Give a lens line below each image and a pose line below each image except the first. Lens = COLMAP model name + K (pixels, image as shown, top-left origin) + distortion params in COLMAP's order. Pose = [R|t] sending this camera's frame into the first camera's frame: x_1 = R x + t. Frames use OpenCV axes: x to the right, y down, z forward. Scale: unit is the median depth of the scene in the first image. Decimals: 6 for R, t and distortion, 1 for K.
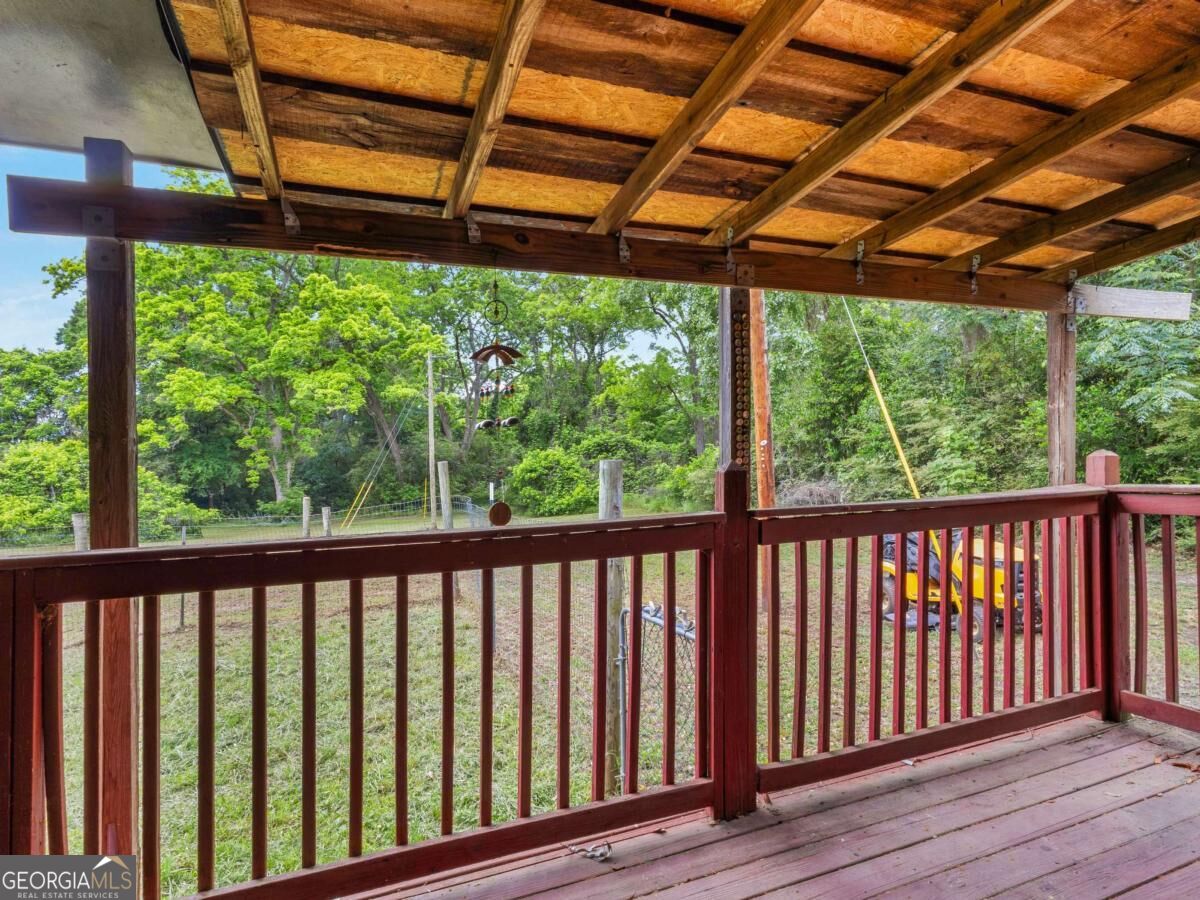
lens RADIAL K [[664.3, 0, 600.2], [0, 664.3, 475.3], [0, 0, 1]] dist [-0.004445, 0.000079]
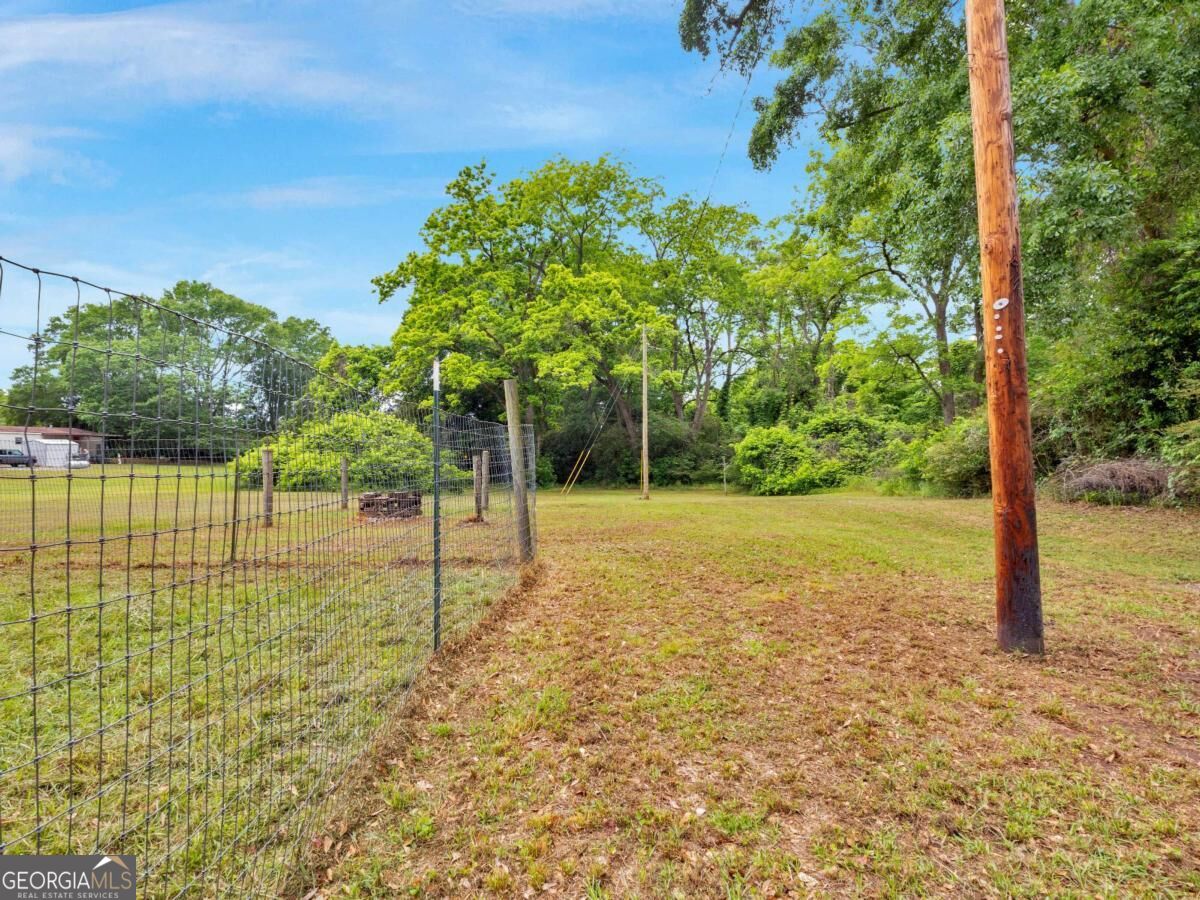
lens RADIAL K [[595.5, 0, 596.9], [0, 595.5, 430.7], [0, 0, 1]] dist [0.002844, 0.001346]
pose [[0.919960, 0.018644, -0.391568, 0.032152], [-0.039093, 0.998252, -0.044314, 0.016677], [0.390058, 0.056075, 0.919081, 0.106519]]
